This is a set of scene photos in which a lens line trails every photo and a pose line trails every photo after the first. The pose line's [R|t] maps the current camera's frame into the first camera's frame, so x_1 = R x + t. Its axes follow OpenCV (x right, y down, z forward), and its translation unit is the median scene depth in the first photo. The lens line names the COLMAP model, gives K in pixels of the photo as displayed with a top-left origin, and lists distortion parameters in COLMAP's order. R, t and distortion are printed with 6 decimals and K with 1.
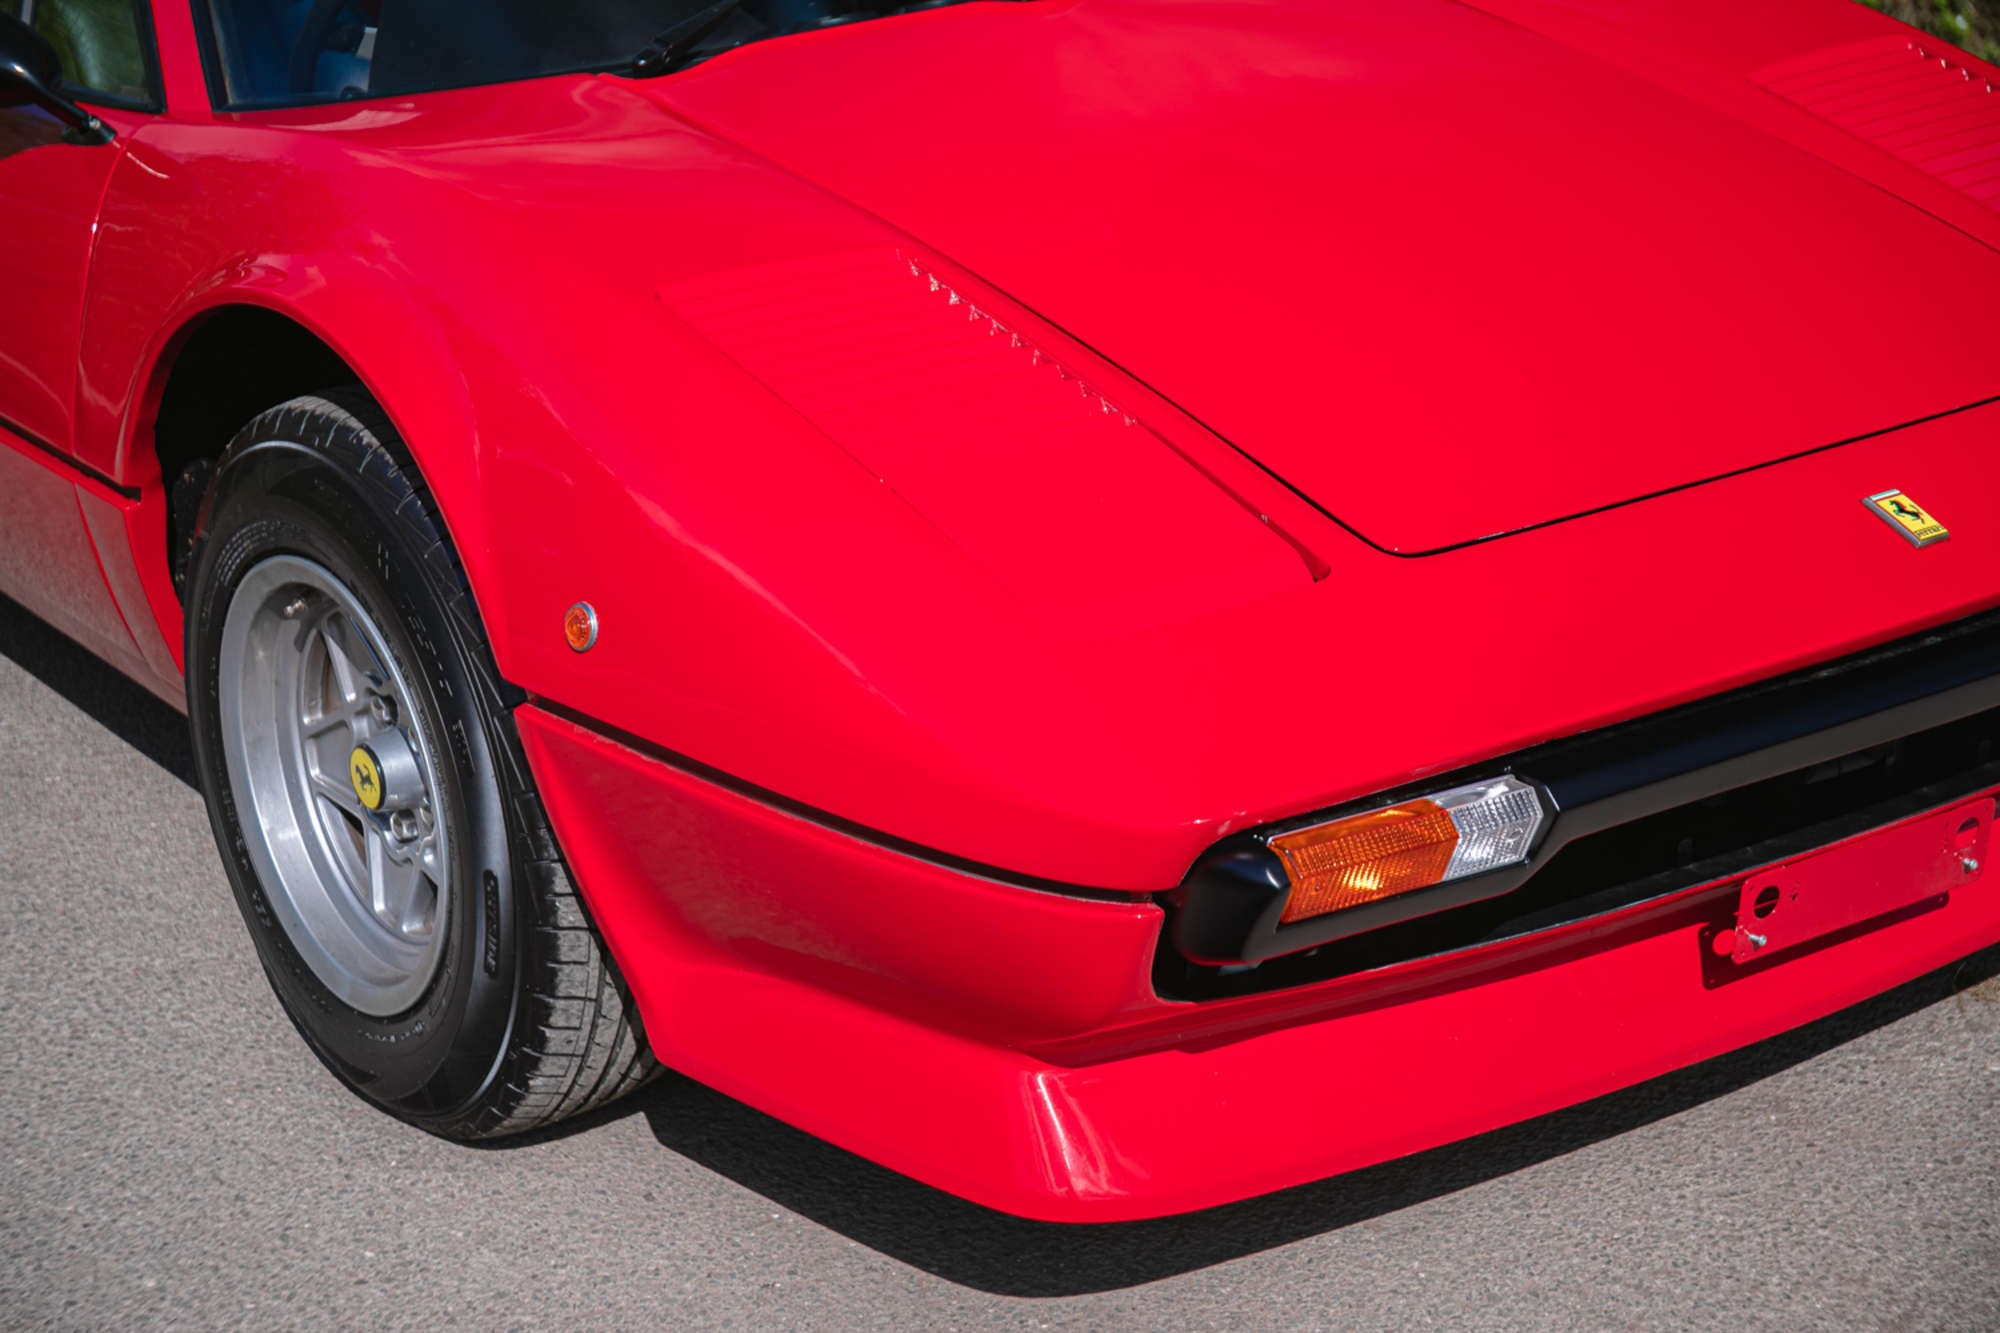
lens RADIAL K [[3660.8, 0, 1003.4], [0, 3660.8, 680.6], [0, 0, 1]] dist [0.131677, 0.220539]
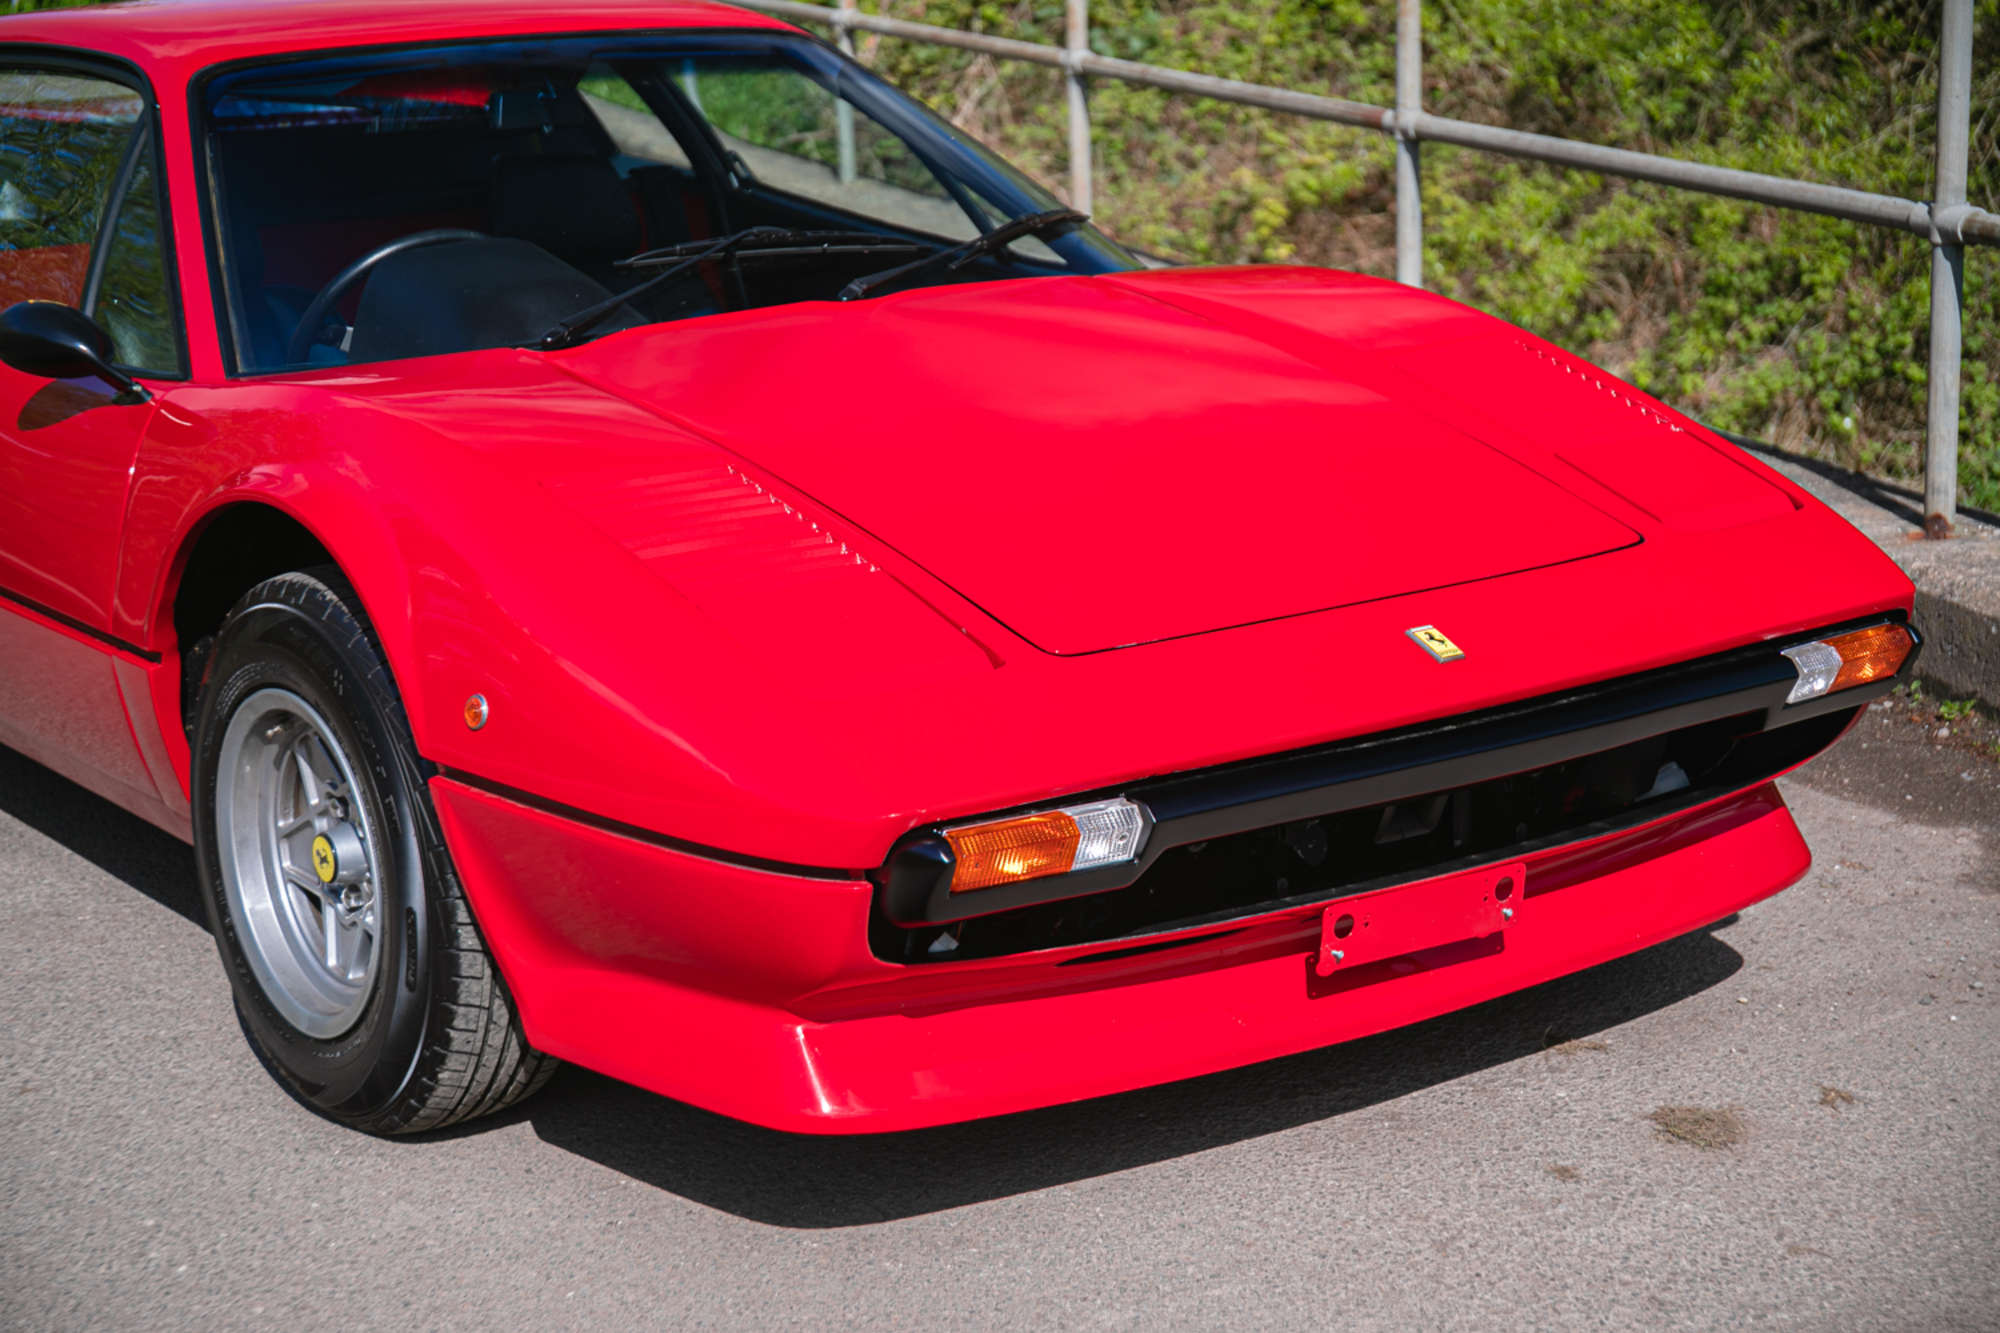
lens RADIAL K [[3660.8, 0, 1003.4], [0, 3660.8, 680.6], [0, 0, 1]] dist [0.131677, 0.220539]
pose [[0.999978, 0.004151, -0.005208, 0.079430], [-0.004722, 0.993349, -0.115042, 0.115059], [0.004696, 0.115064, 0.993347, -0.329540]]
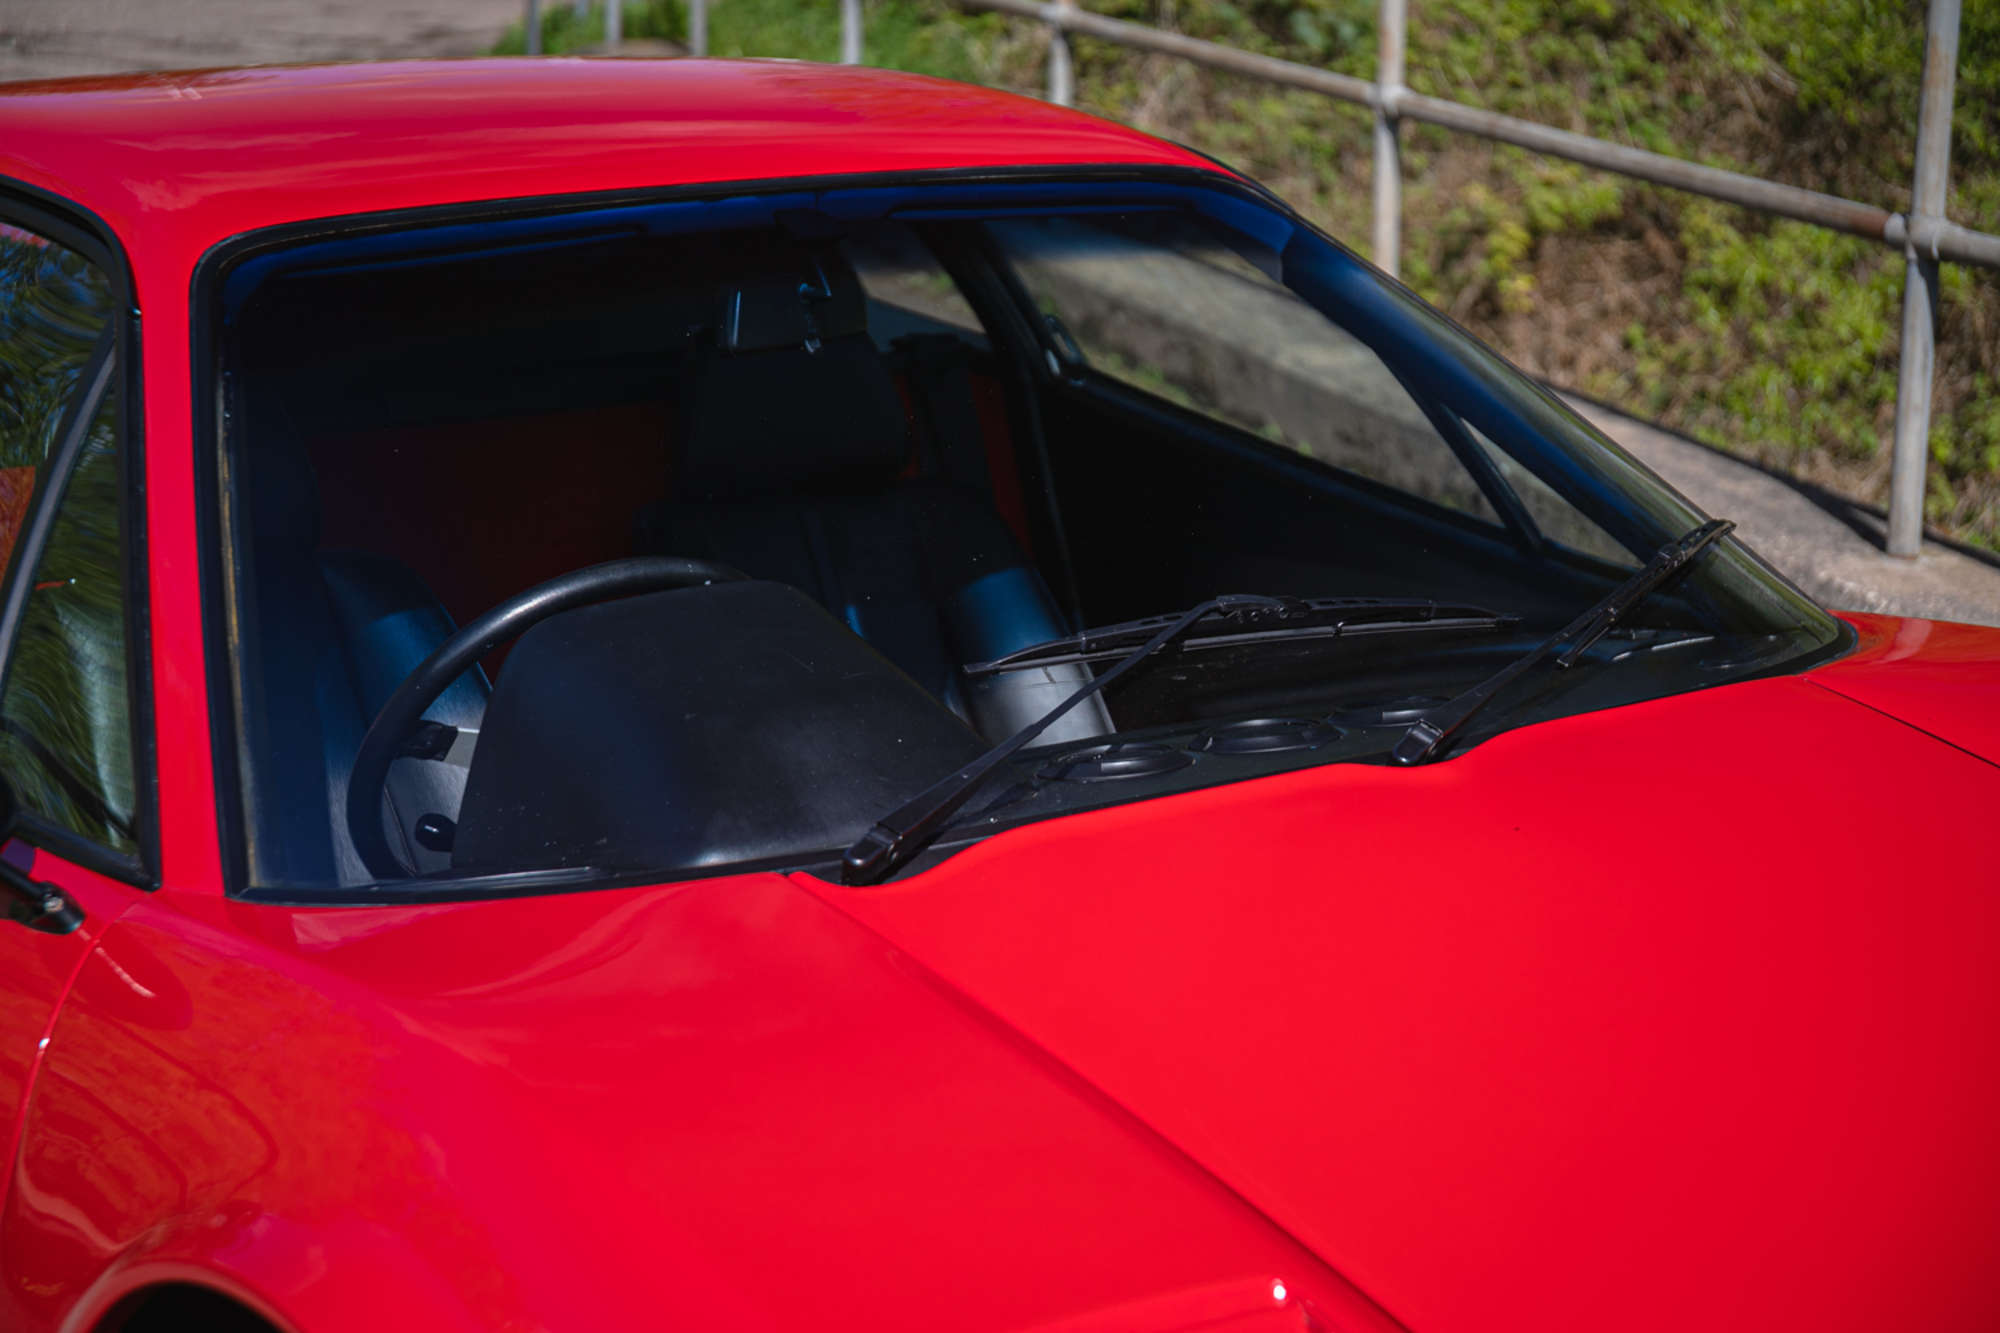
lens RADIAL K [[3660.8, 0, 1003.4], [0, 3660.8, 680.6], [0, 0, 1]] dist [0.131677, 0.220539]
pose [[0.998759, 0.044701, -0.021973, -0.062482], [-0.046623, 0.994234, -0.096564, -0.147457], [0.017530, 0.097469, 0.995084, 0.351284]]
